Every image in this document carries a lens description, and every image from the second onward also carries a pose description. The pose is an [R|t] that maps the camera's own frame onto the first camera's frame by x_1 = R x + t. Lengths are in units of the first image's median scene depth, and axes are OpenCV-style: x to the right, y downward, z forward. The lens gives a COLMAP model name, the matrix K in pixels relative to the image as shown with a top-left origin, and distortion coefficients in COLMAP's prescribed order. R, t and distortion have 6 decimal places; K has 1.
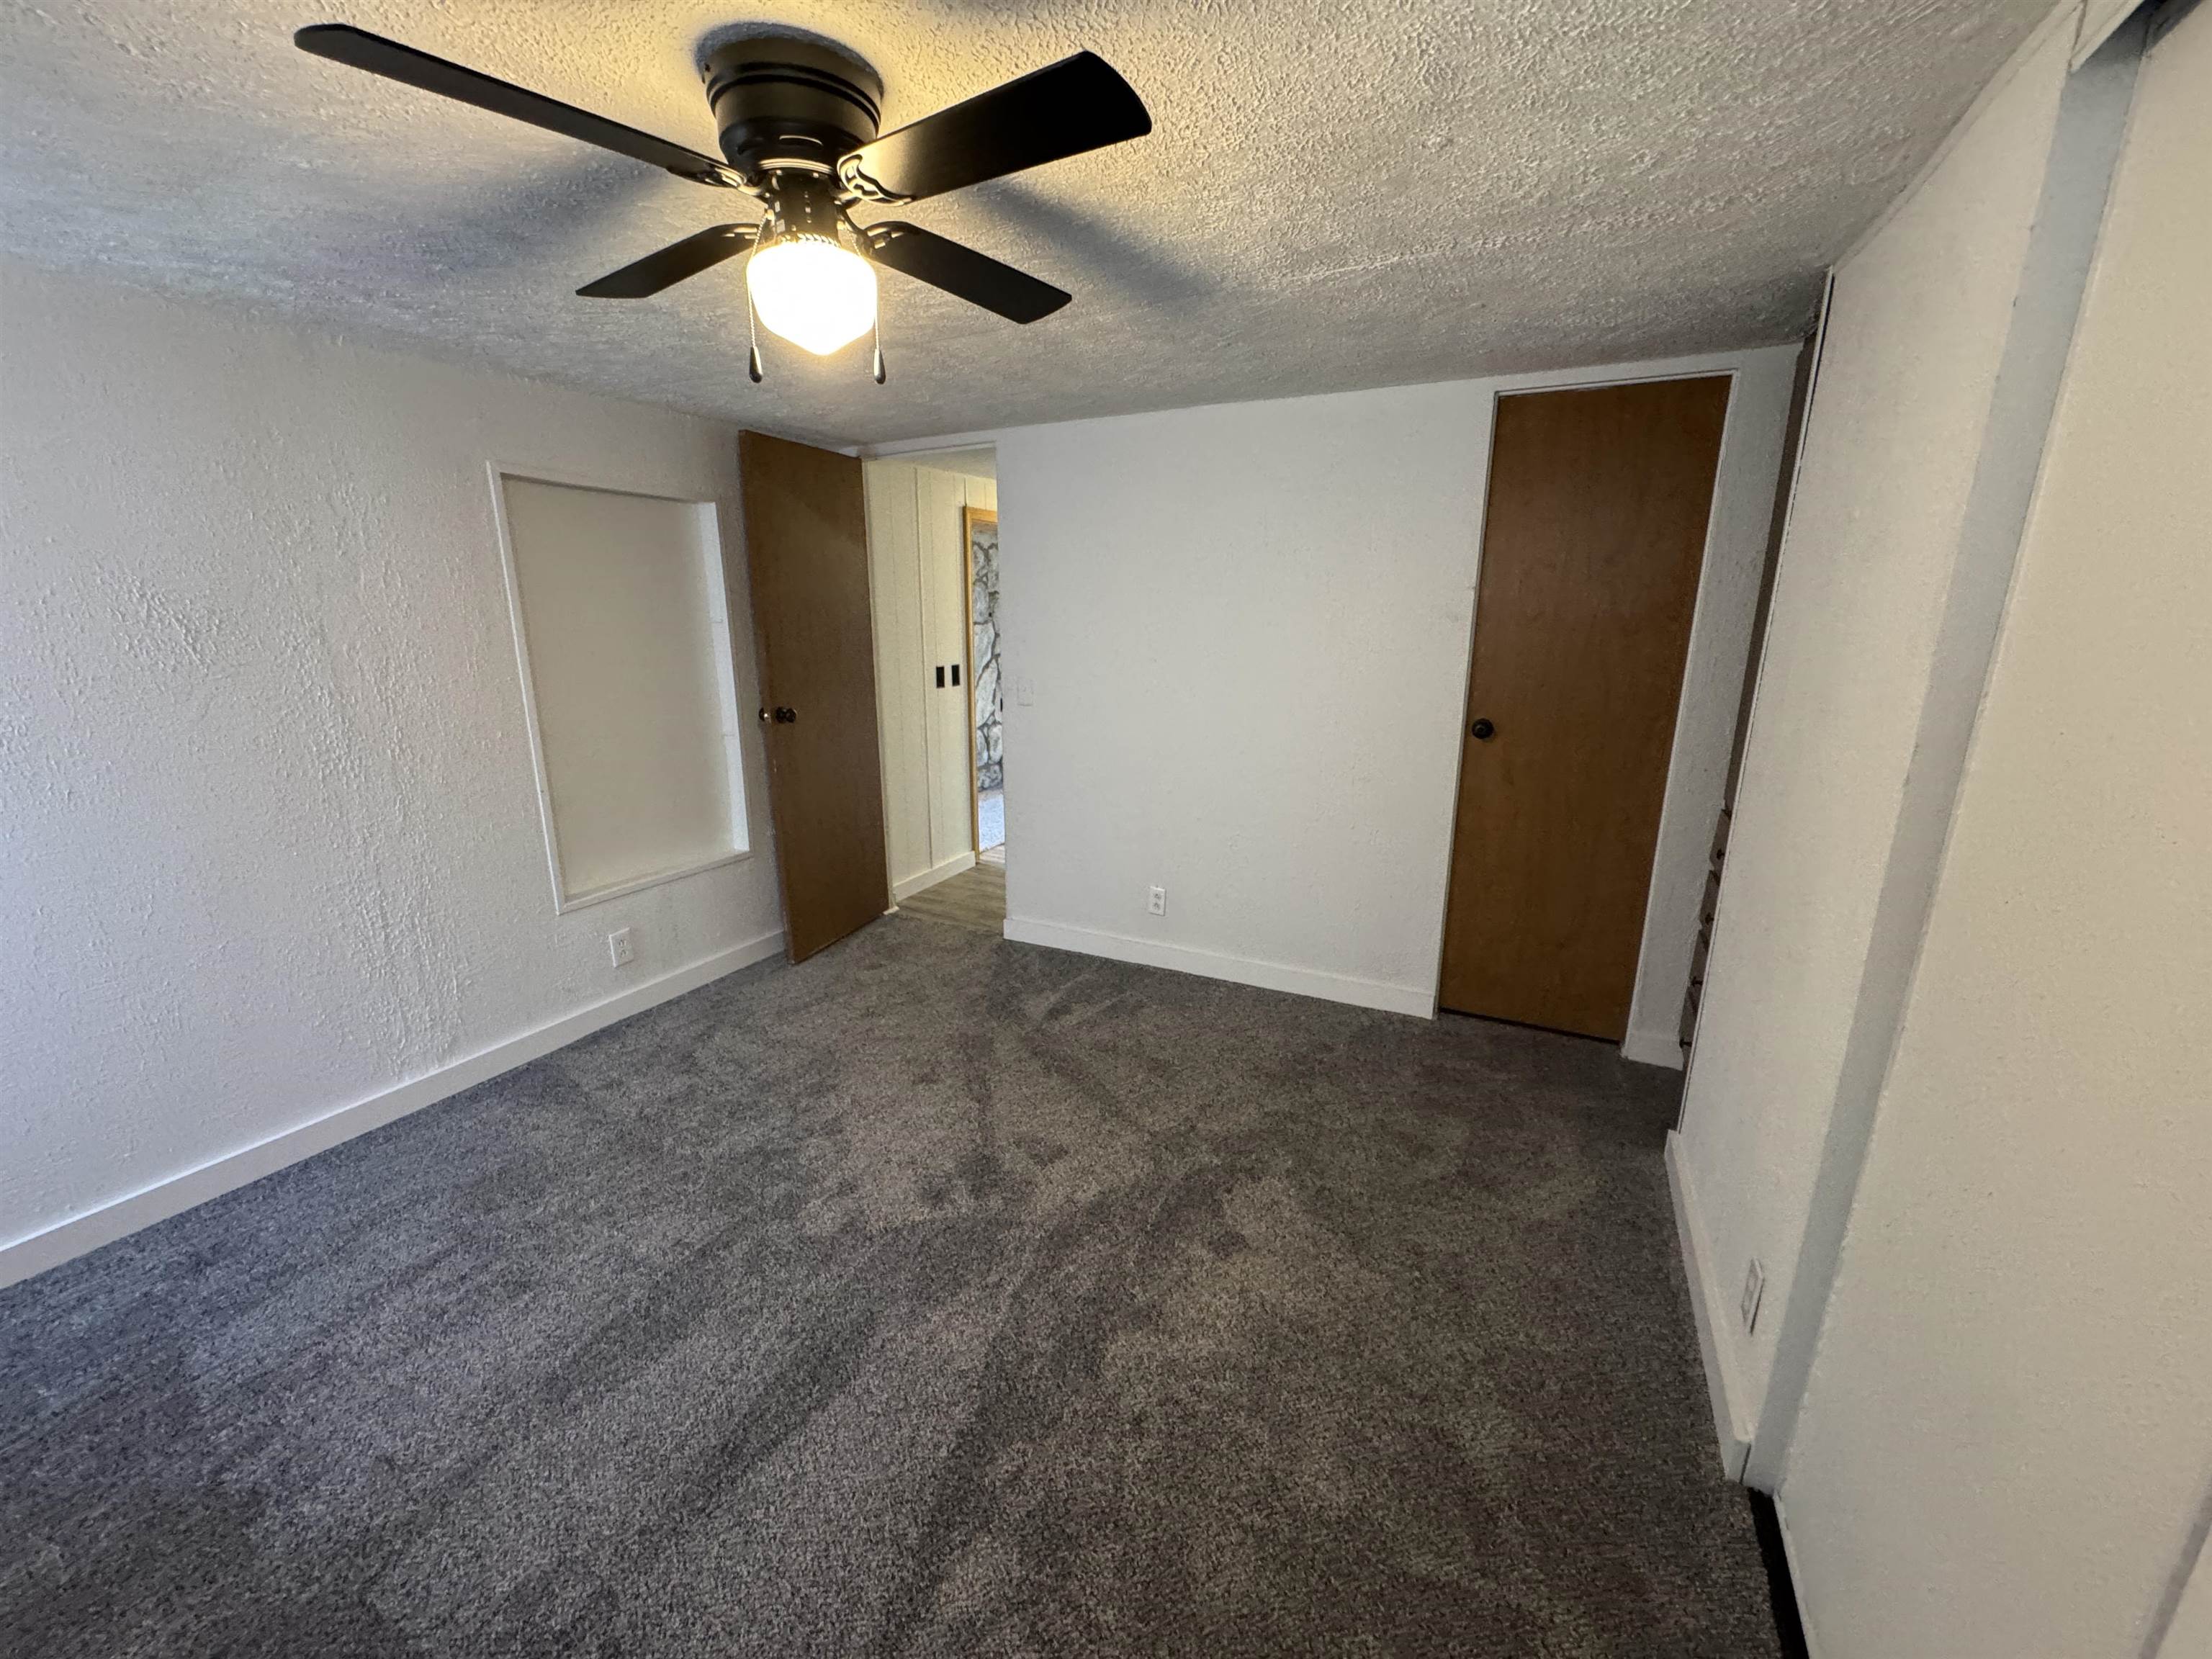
lens RADIAL K [[880.4, 0, 1102.7], [0, 880.4, 822.1], [0, 0, 1]] dist [-0.000418, 0.000021]
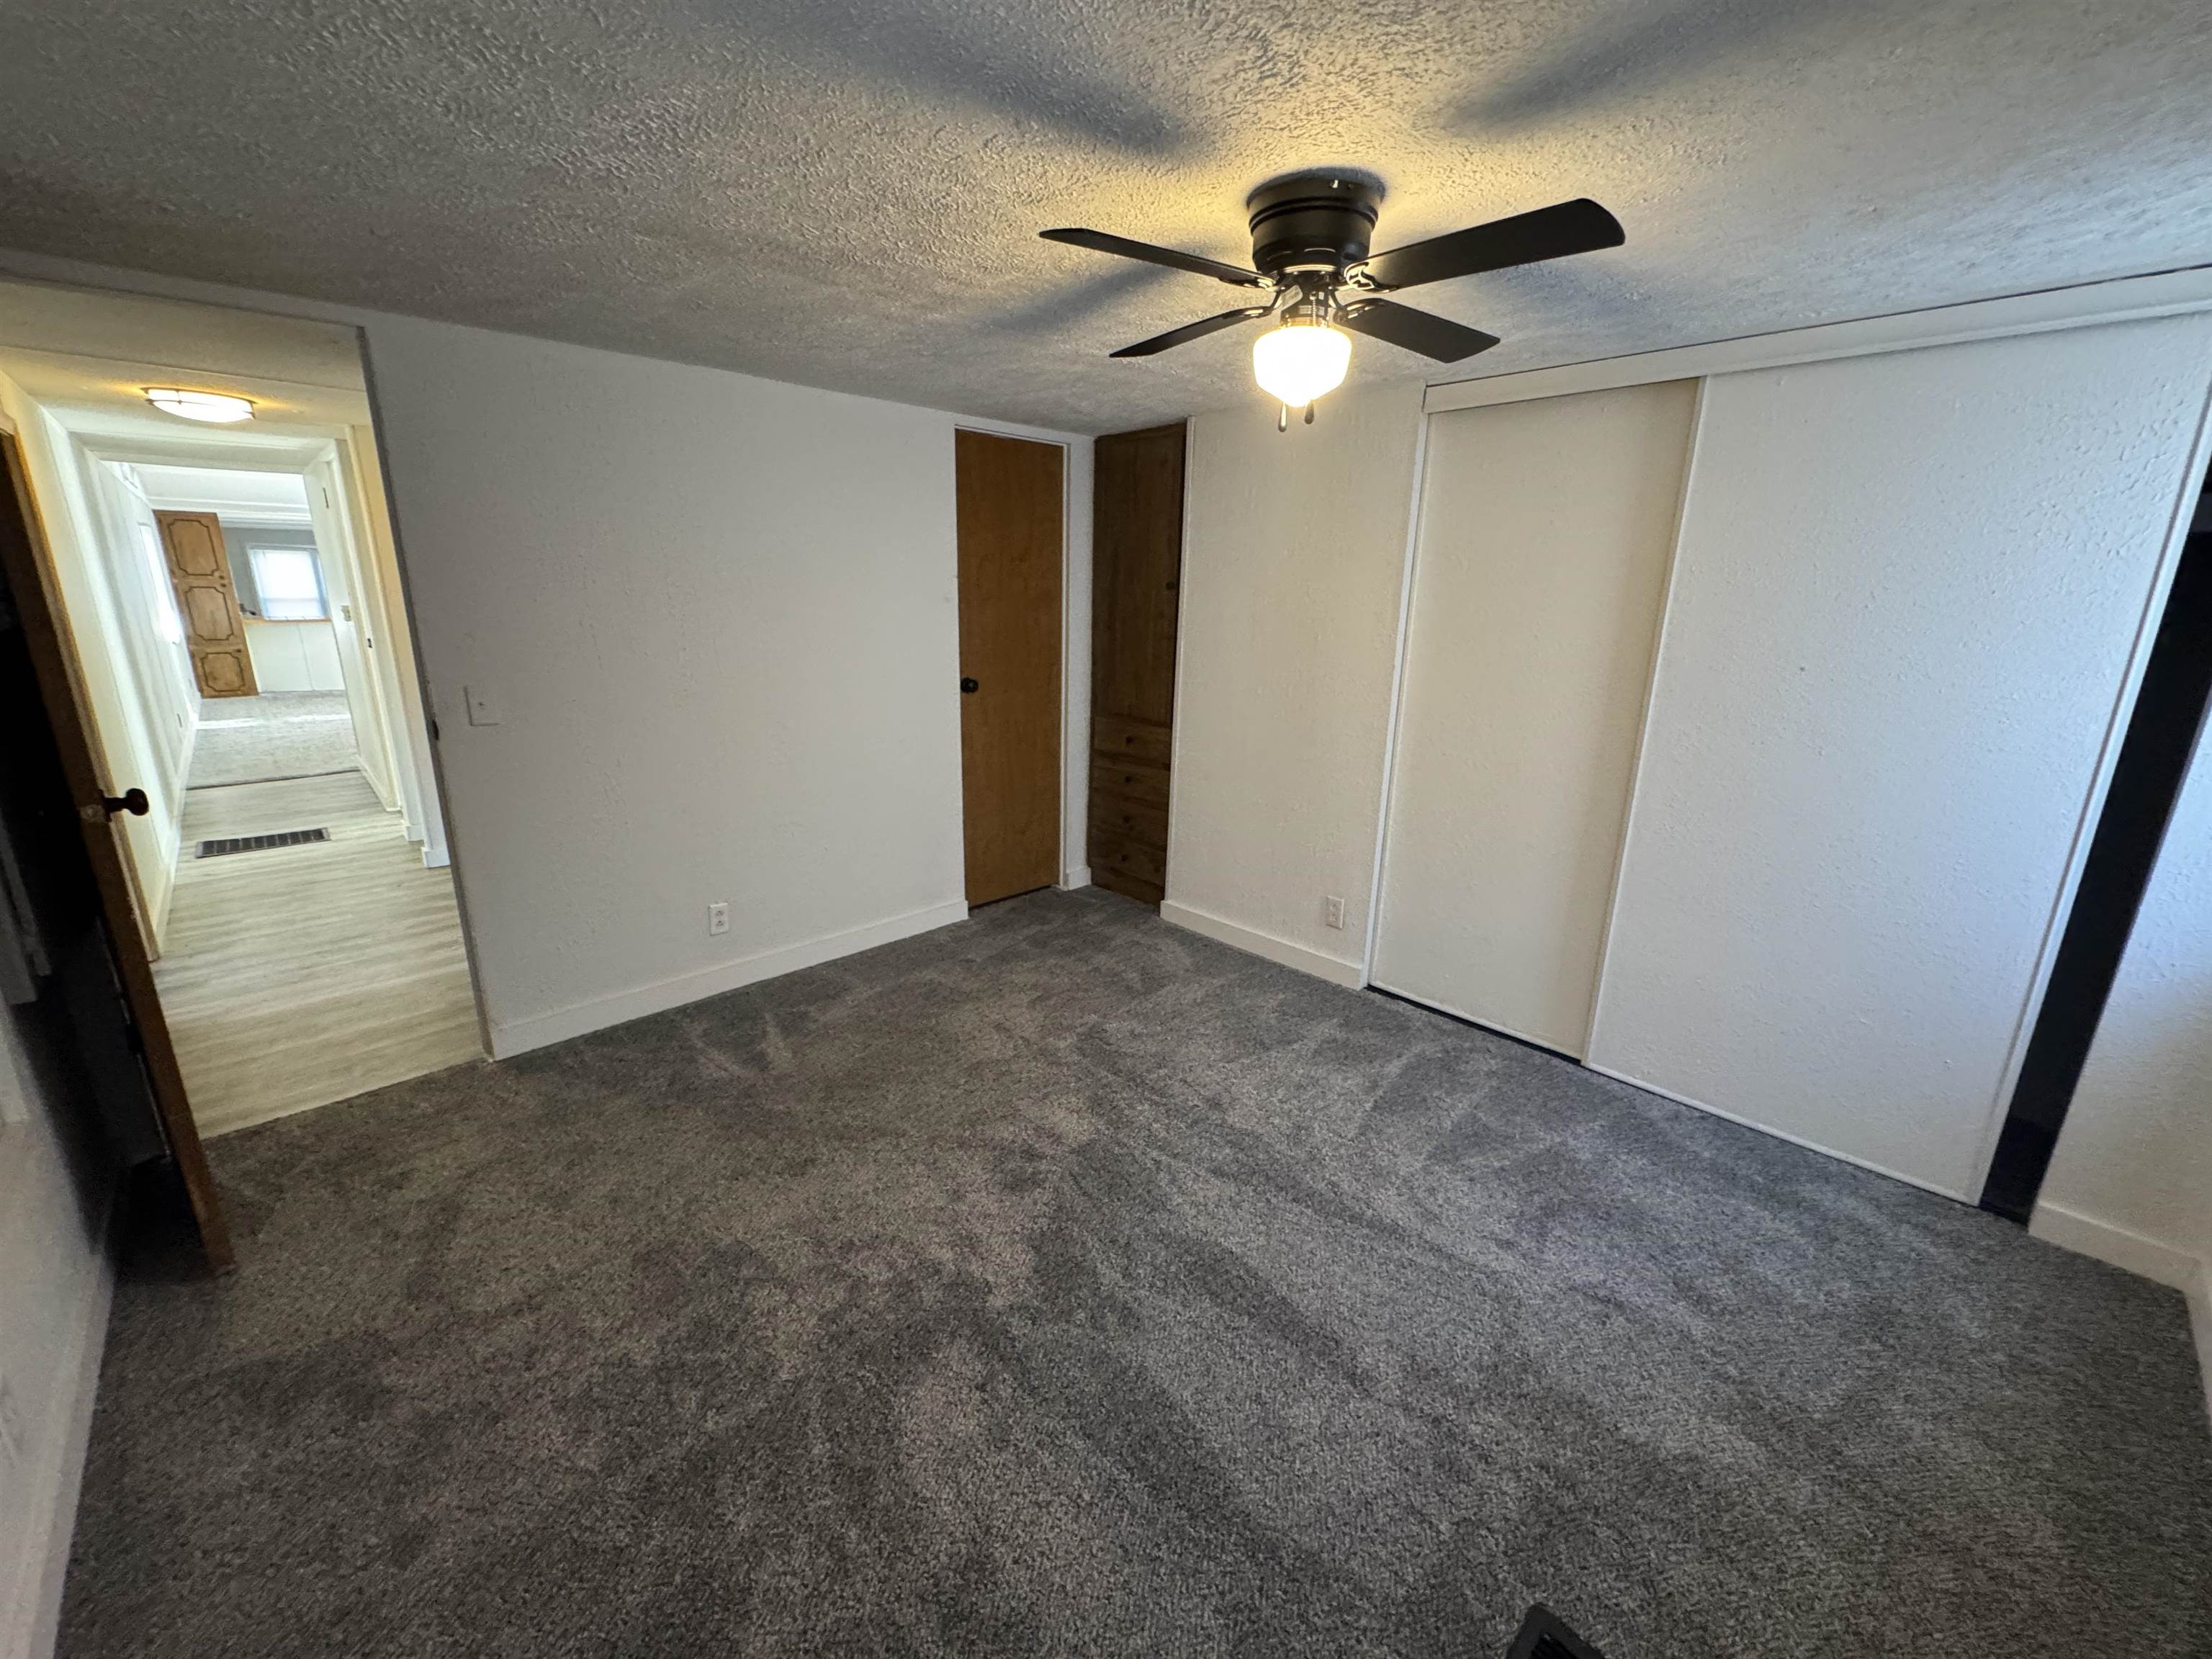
lens RADIAL K [[890.8, 0, 1104.6], [0, 890.8, 823.9], [0, 0, 1]] dist [-0.001396, -0.000595]
pose [[0.335209, -0.244967, 0.909740, -0.763944], [0.208288, 0.960982, 0.182018, -0.109446], [-0.918832, 0.128473, 0.373153, 0.354951]]
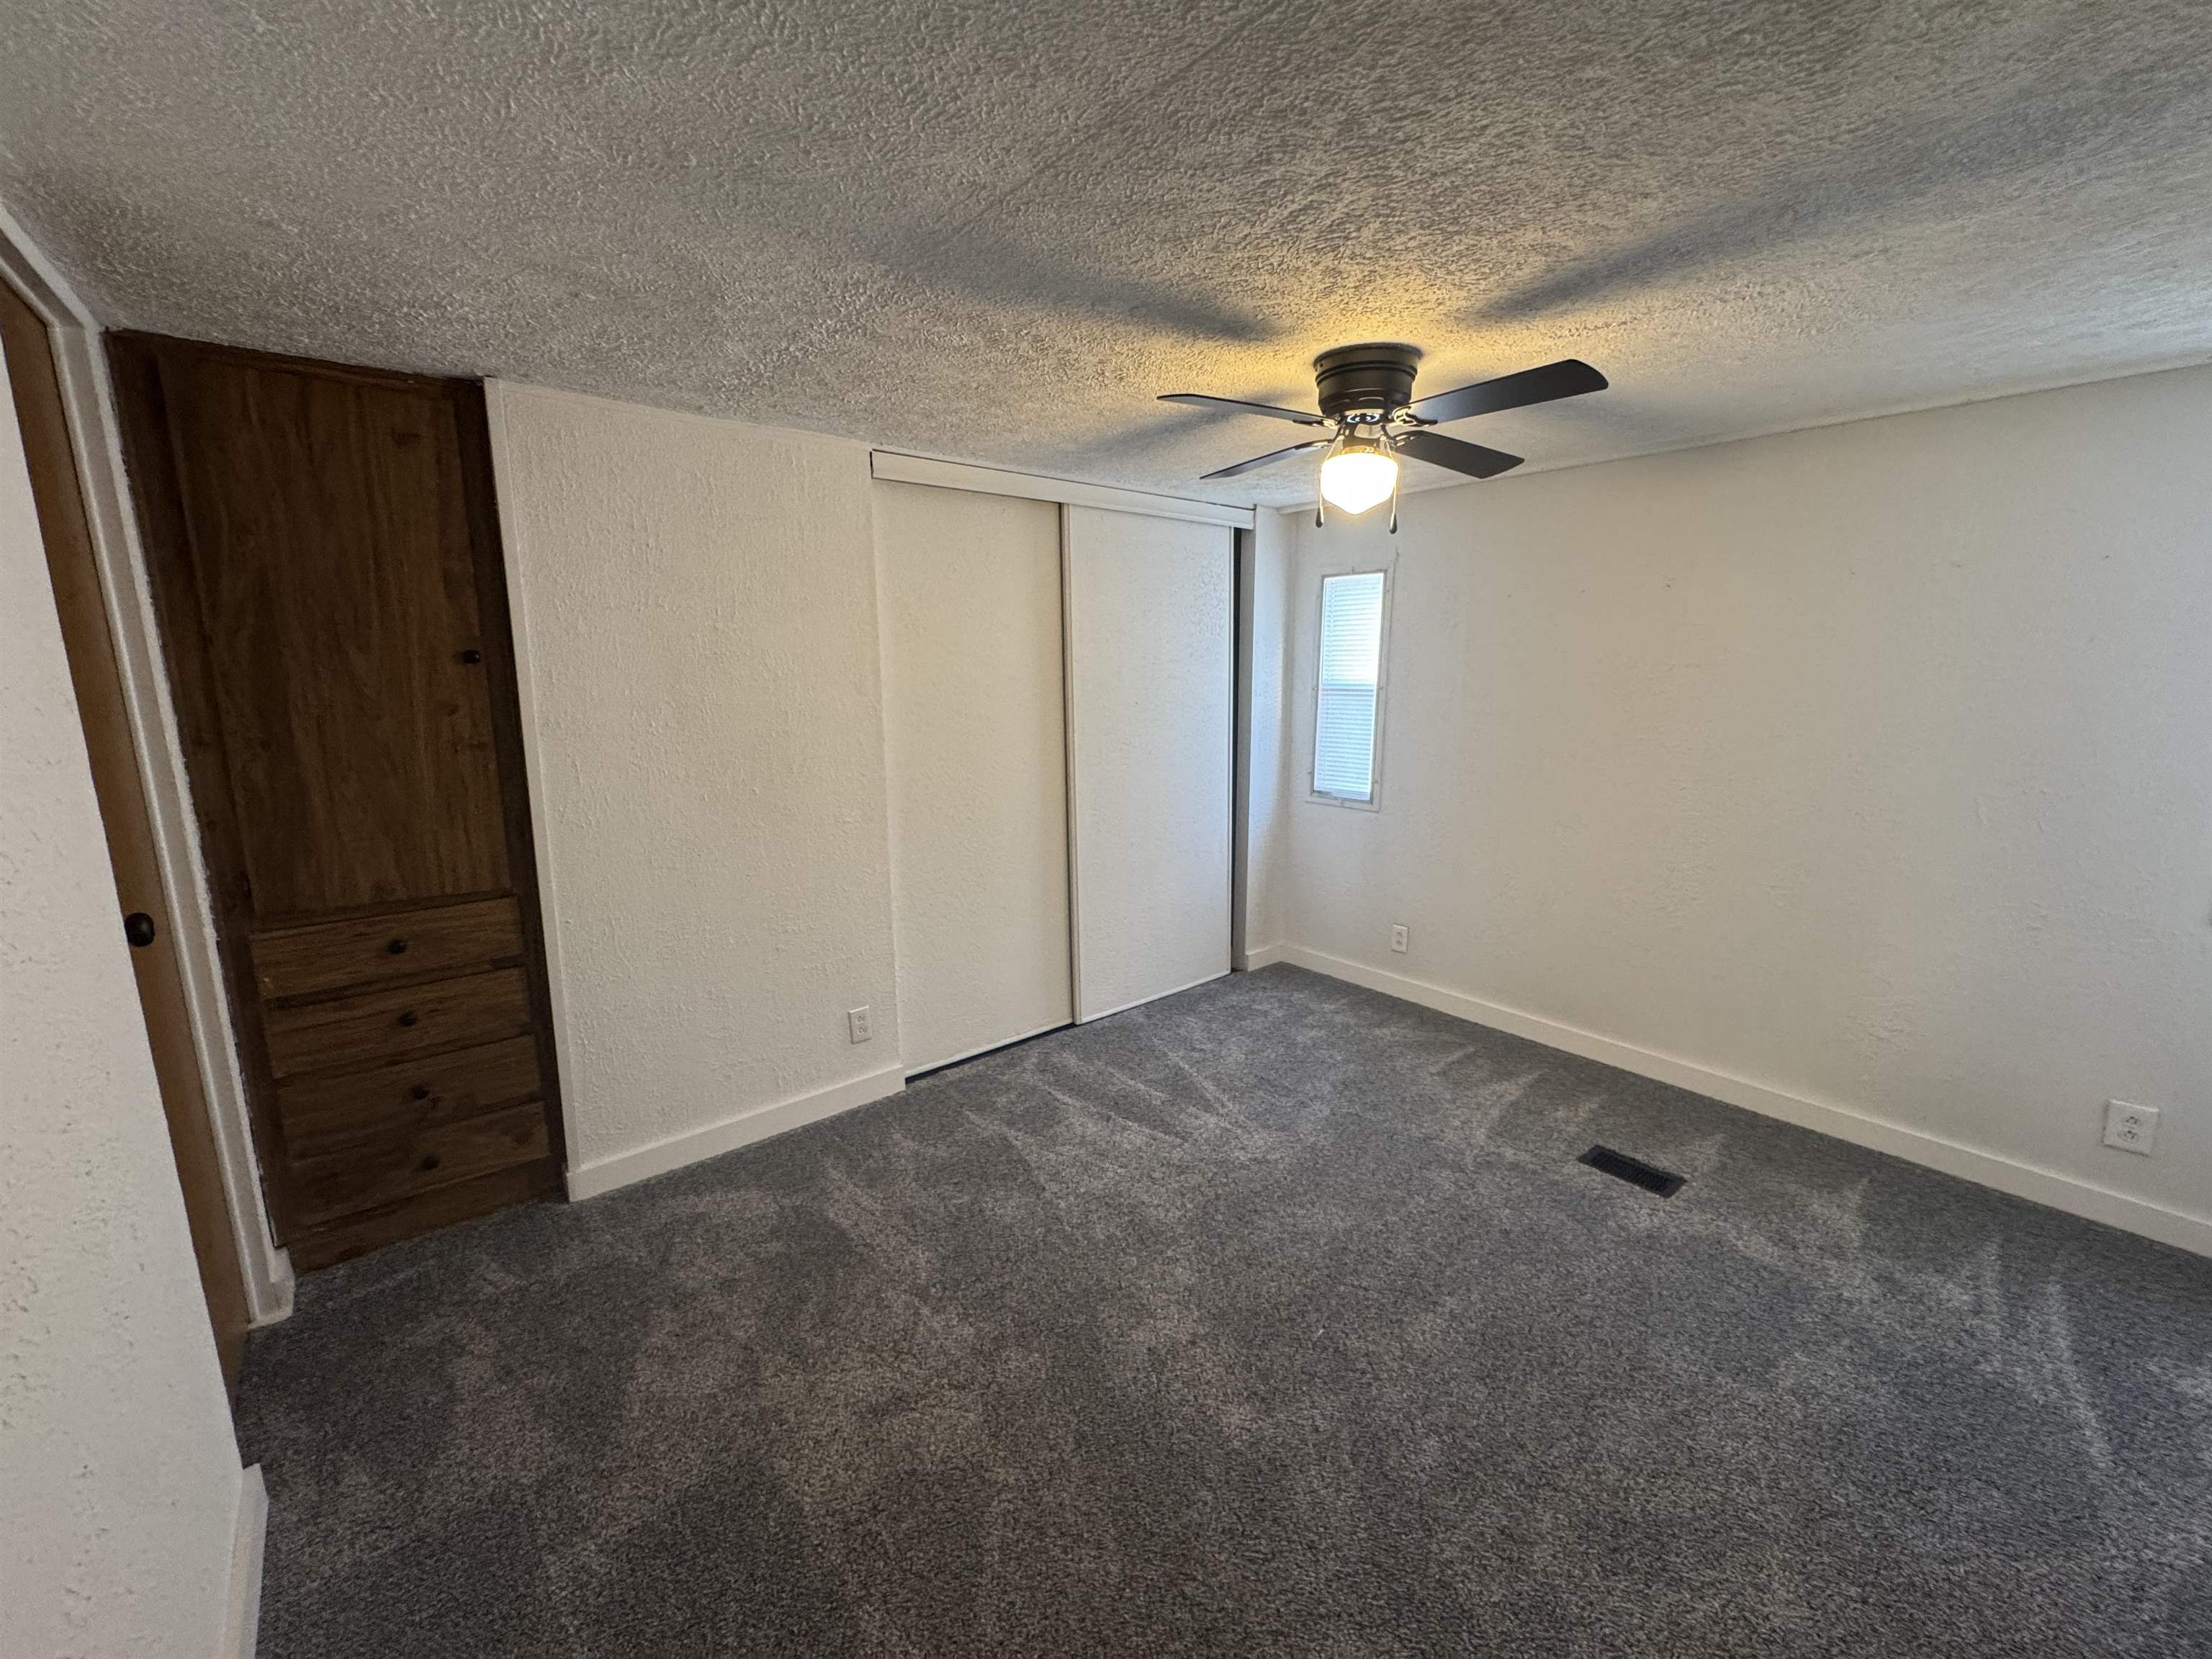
lens RADIAL K [[890.8, 0, 1104.6], [0, 890.8, 823.9], [0, 0, 1]] dist [-0.001396, -0.000595]
pose [[-0.912013, -0.070108, 0.404125, -0.247943], [0.103419, 0.914144, 0.391977, -0.301813], [-0.396909, 0.399282, -0.826460, 1.192814]]
